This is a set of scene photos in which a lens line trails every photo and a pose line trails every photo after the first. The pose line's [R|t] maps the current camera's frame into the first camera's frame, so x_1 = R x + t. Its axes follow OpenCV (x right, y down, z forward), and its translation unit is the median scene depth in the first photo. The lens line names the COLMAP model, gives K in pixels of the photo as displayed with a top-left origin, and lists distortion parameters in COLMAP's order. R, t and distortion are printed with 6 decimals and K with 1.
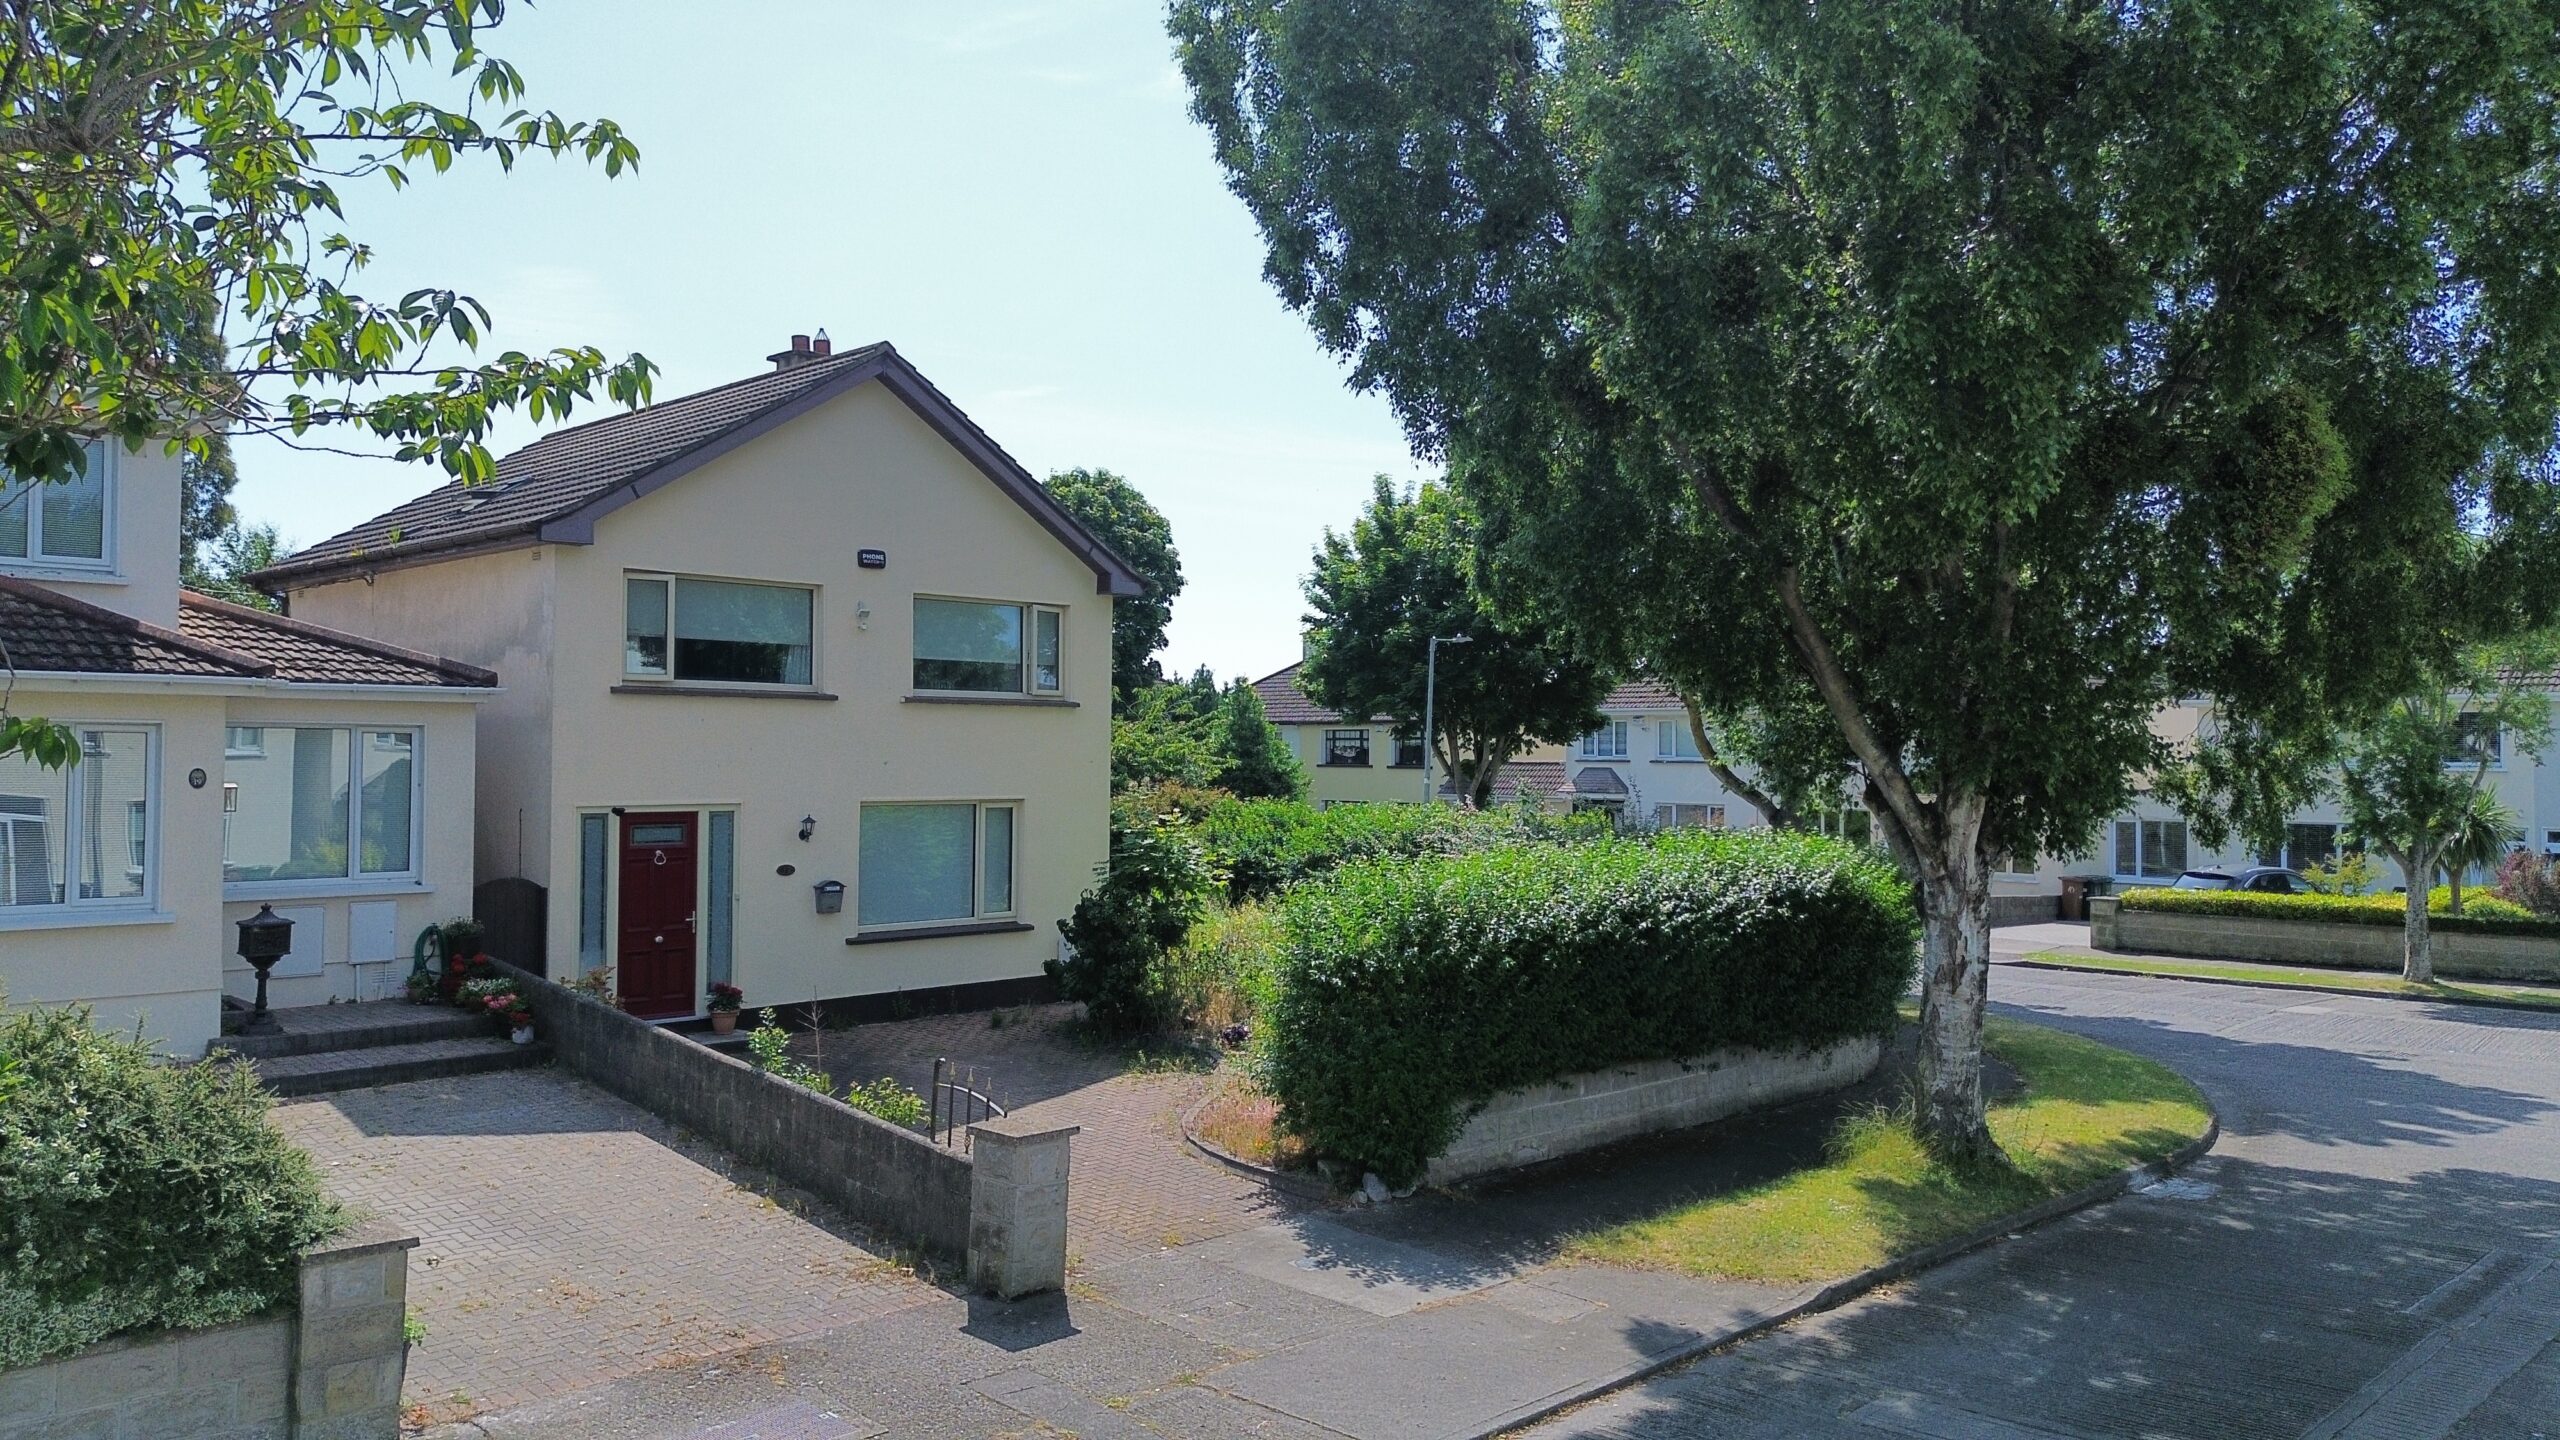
lens RADIAL K [[1836.5, 0, 1349.3], [0, 1836.5, 748.1], [0, 0, 1]] dist [0.035055, -0.042527]
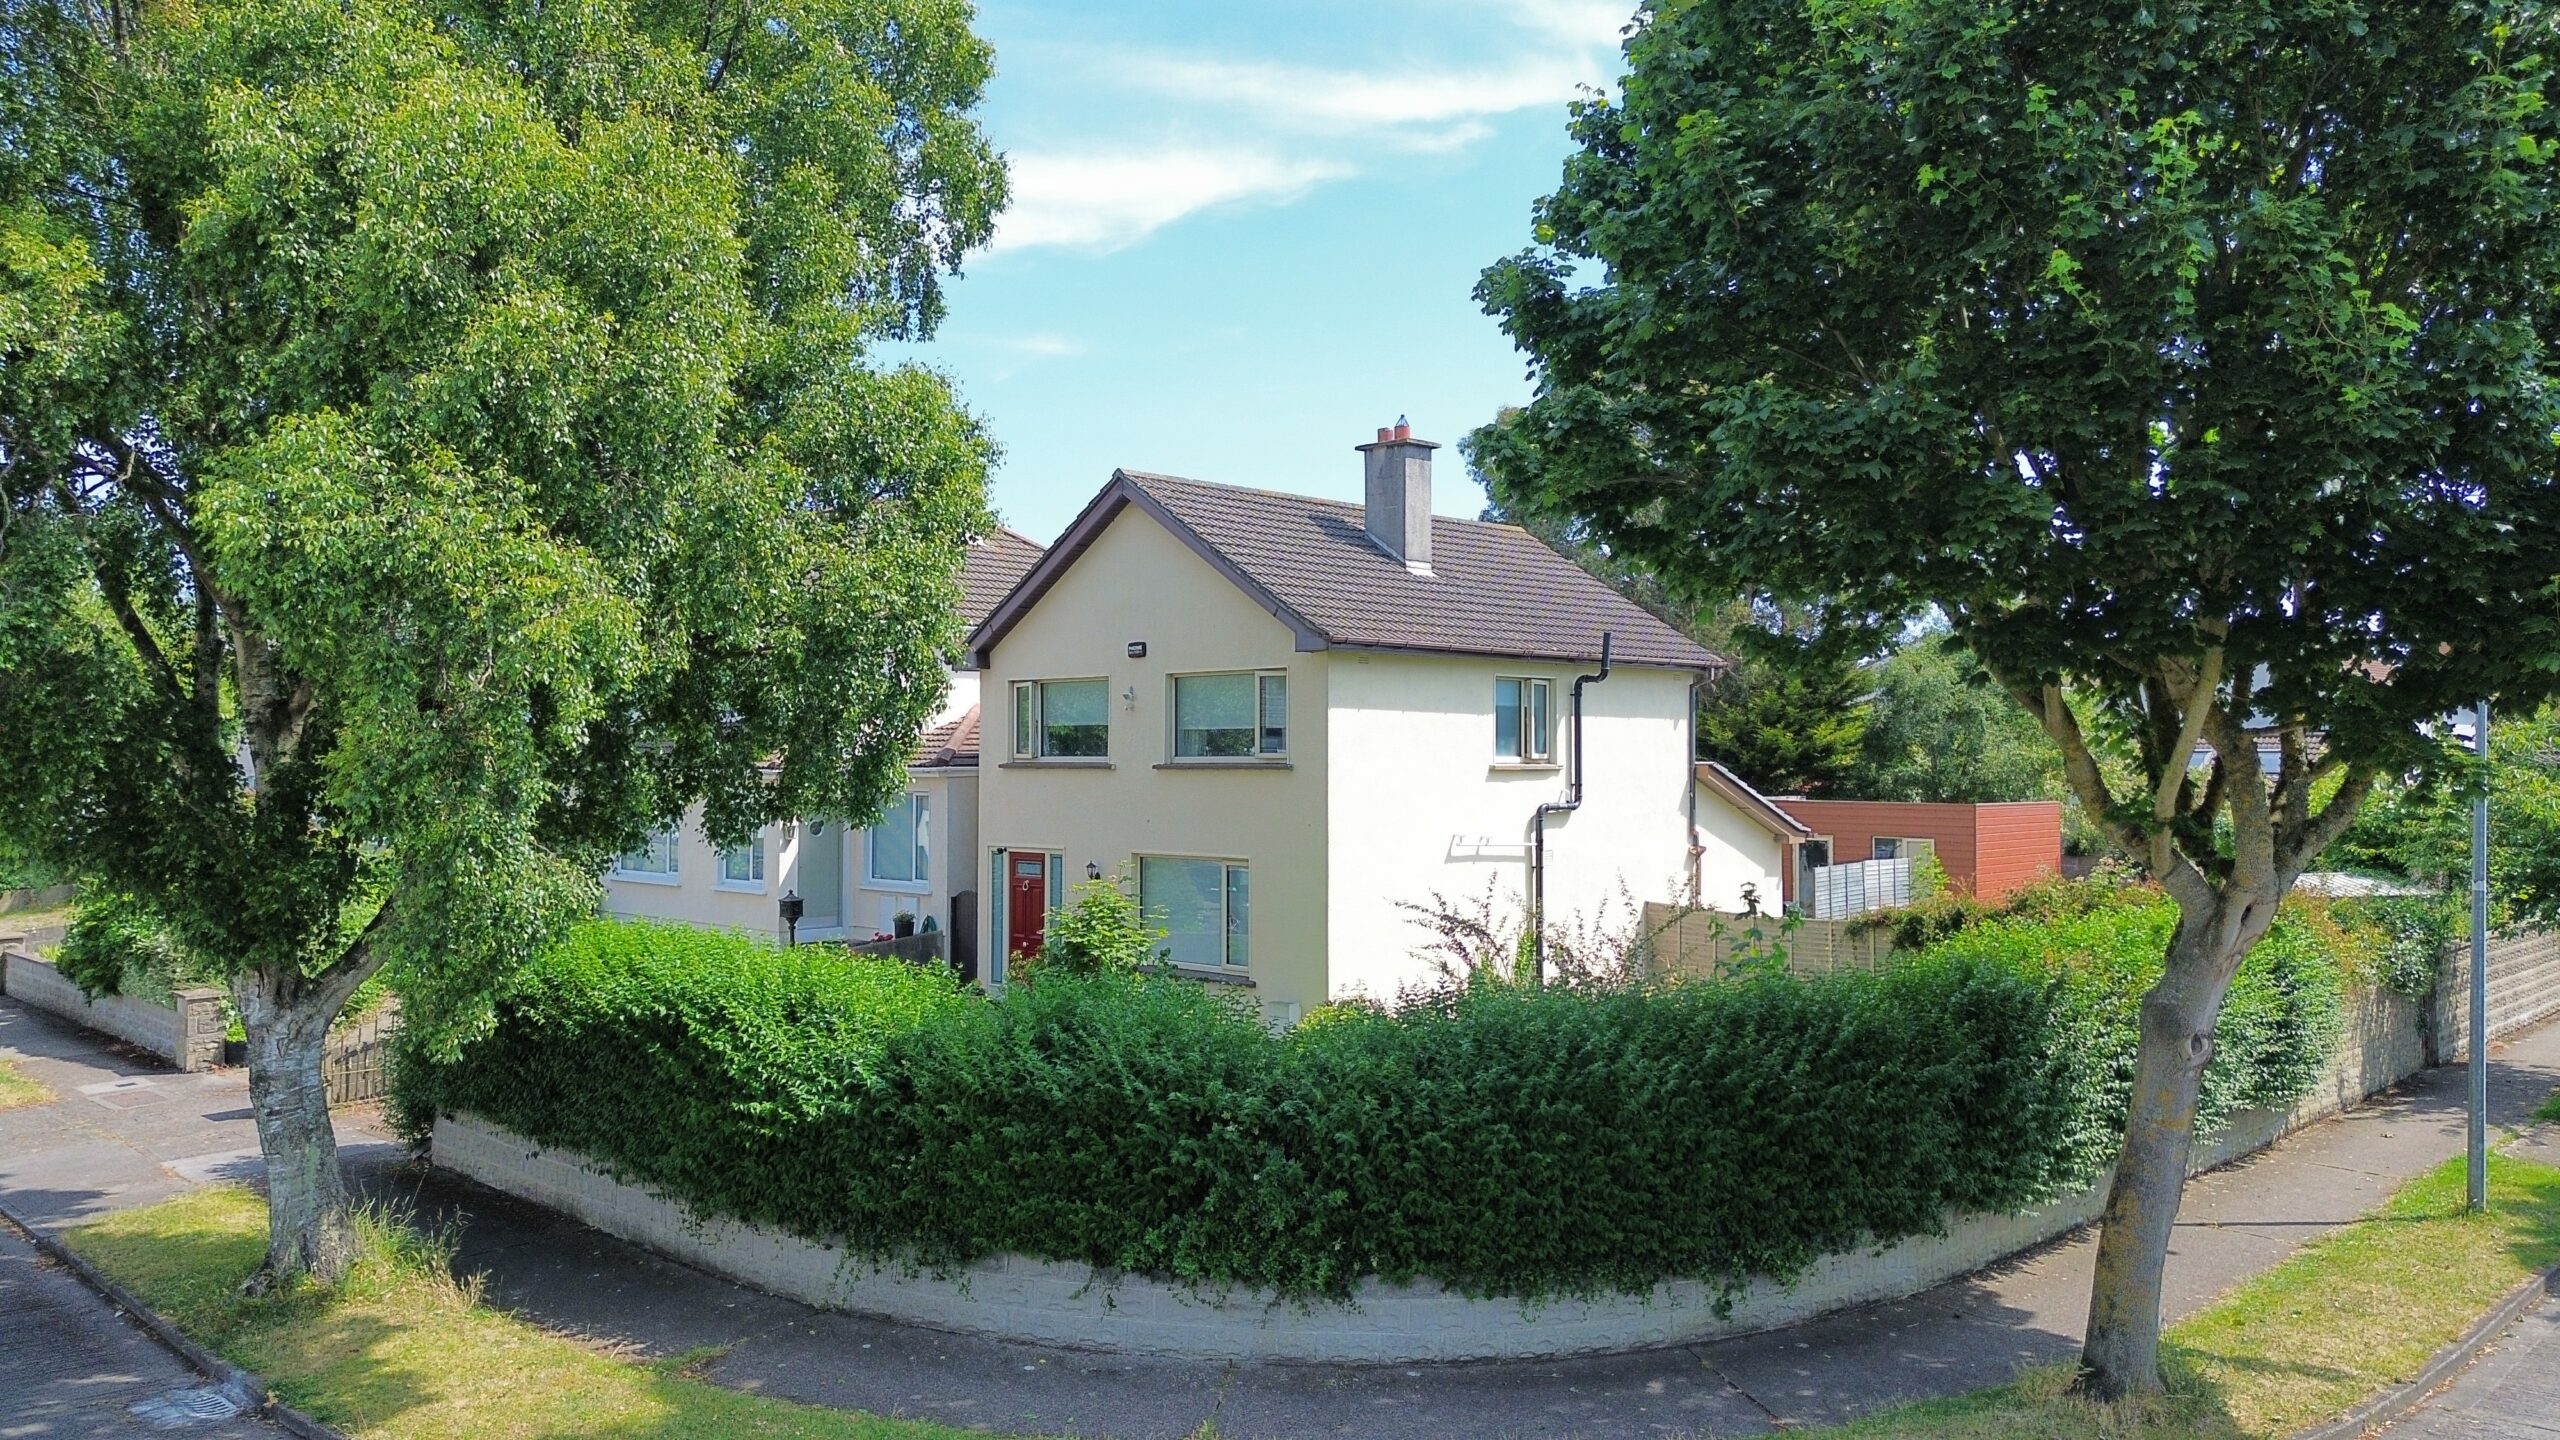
lens RADIAL K [[1836.5, 0, 1272.4], [0, 1836.5, 727.5], [0, 0, 1]] dist [0.035055, -0.042527]
pose [[-0.017643, -0.022891, -0.999582, 0.979019], [0.005609, 0.999720, -0.022993, -0.025852], [0.999829, -0.006012, -0.017509, 1.171034]]
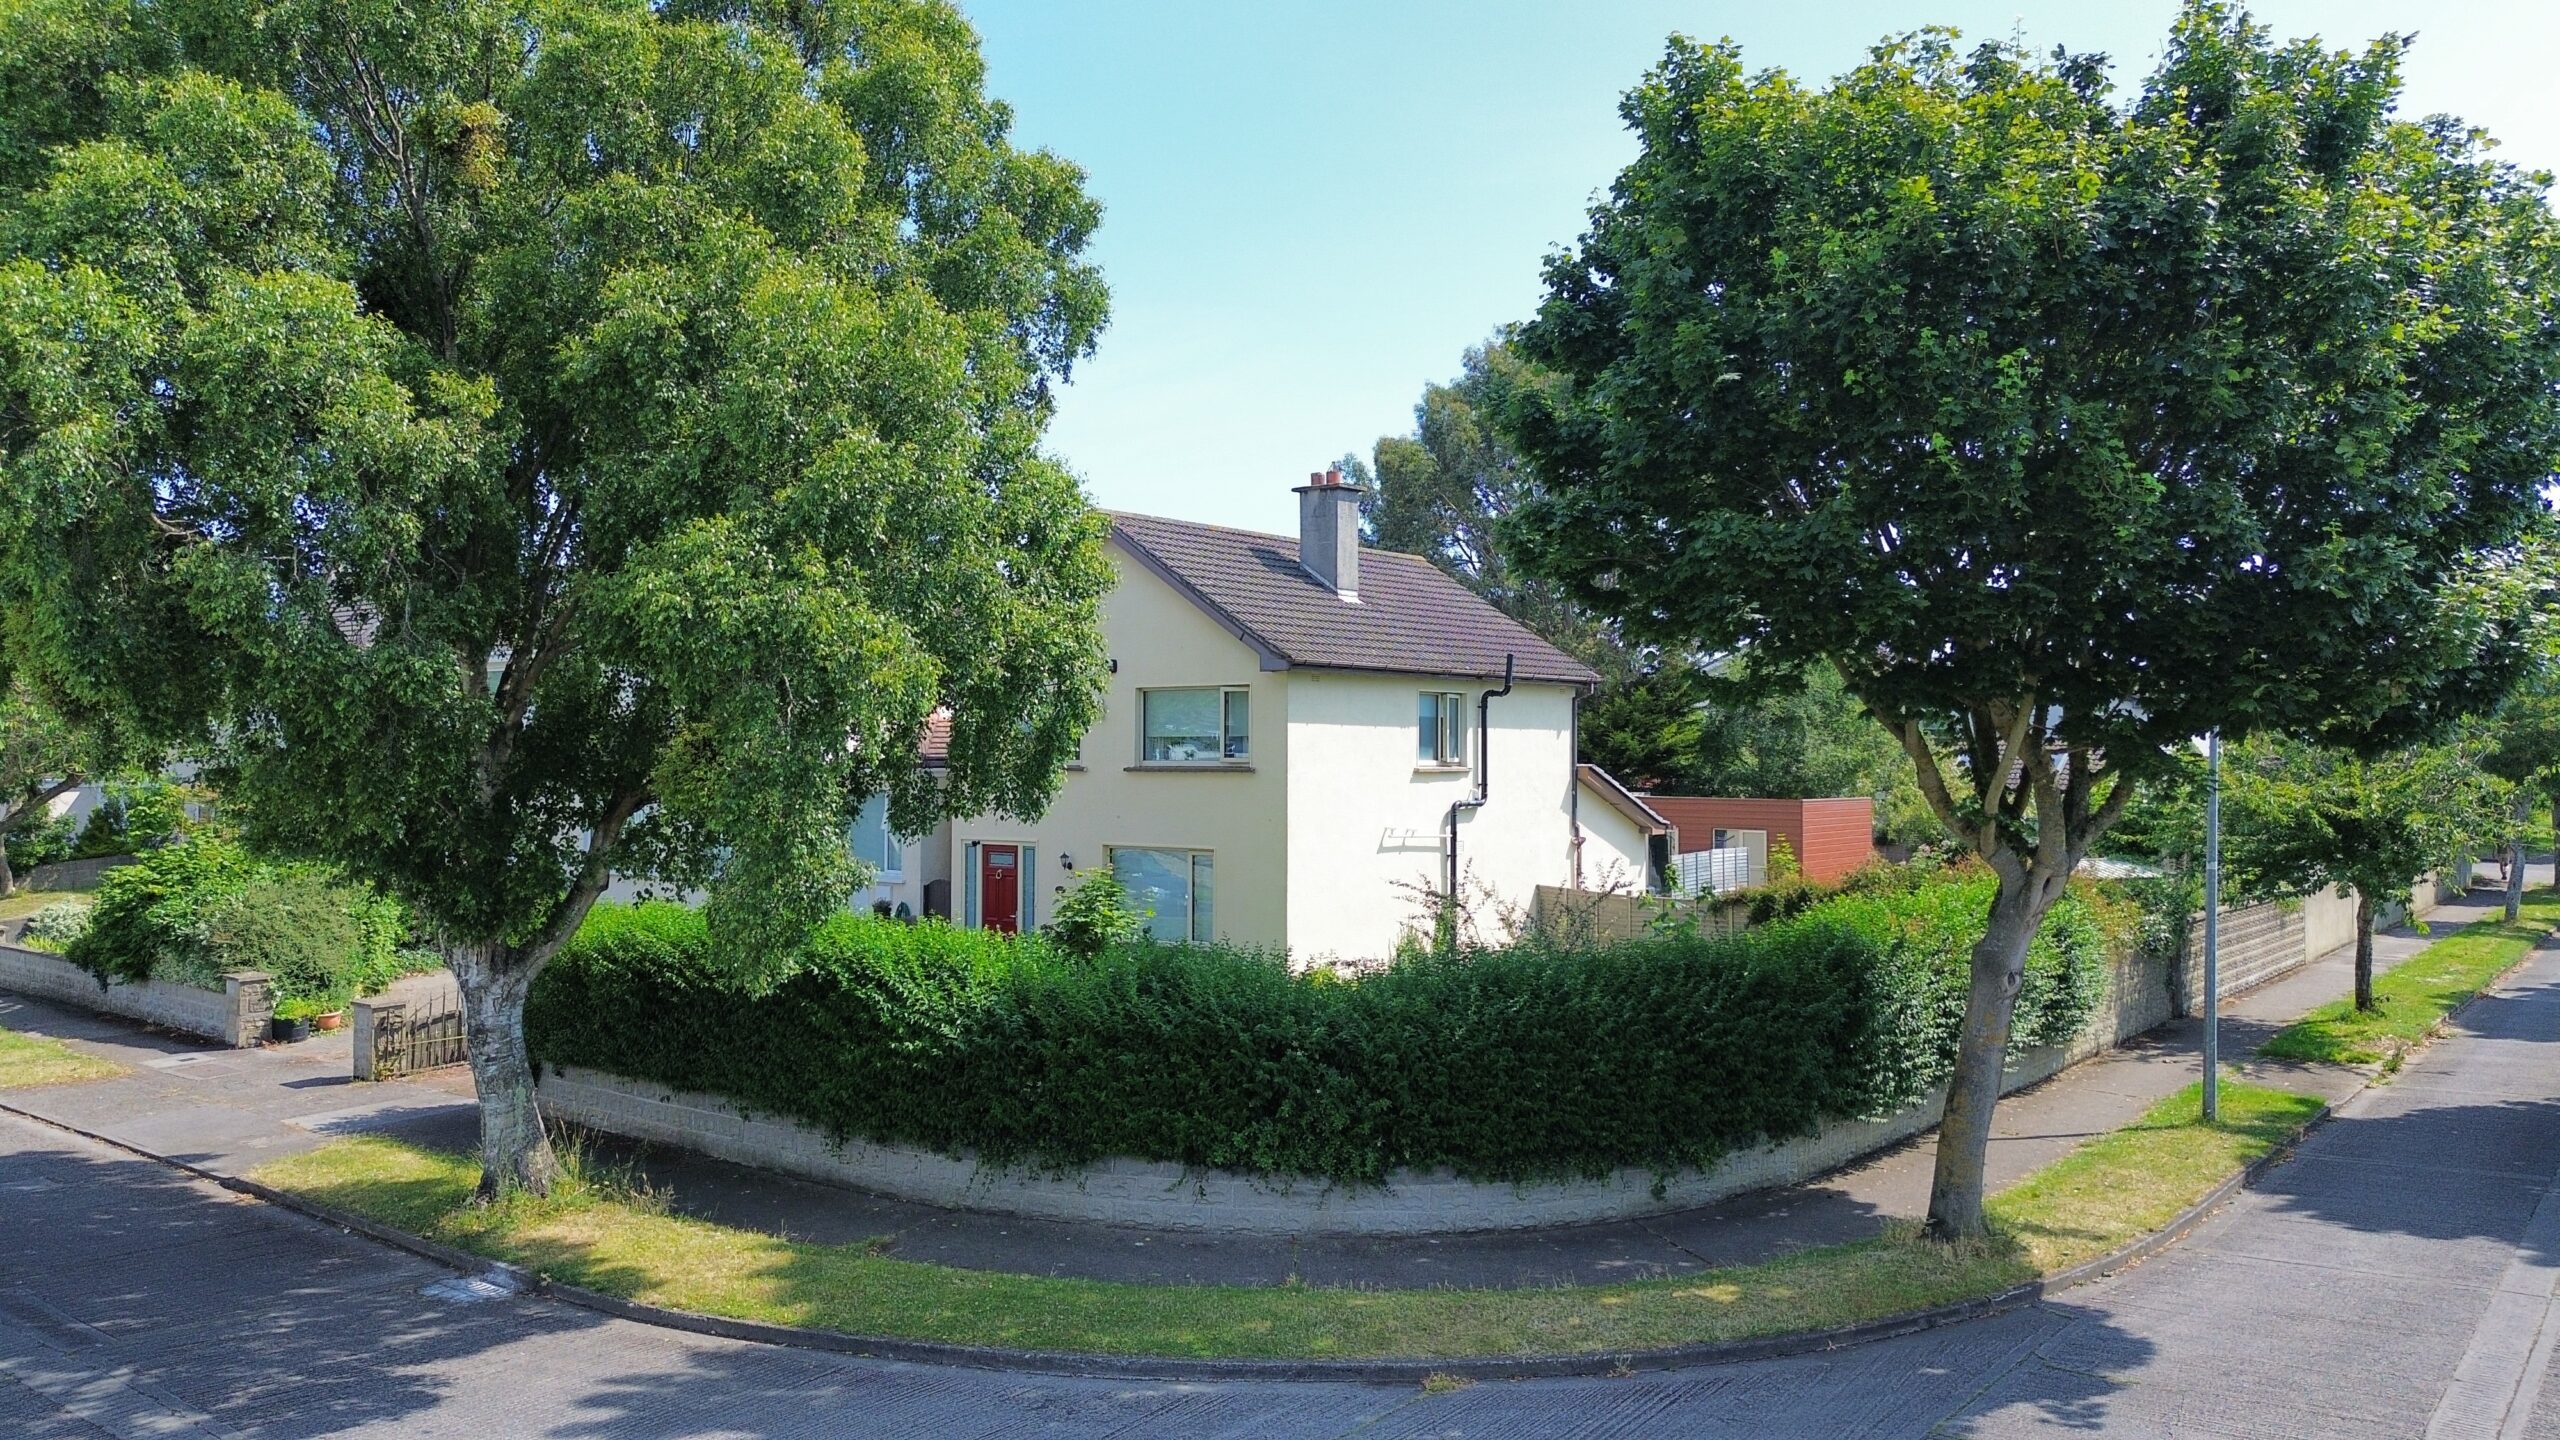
lens RADIAL K [[1836.5, 0, 1279.3], [0, 1836.5, 720.3], [0, 0, 1]] dist [0.035055, -0.042527]
pose [[0.087946, -0.023890, -0.995839, 1.162919], [0.004282, 0.999712, -0.023604, -0.031863], [0.996116, -0.002188, 0.088023, 1.063506]]
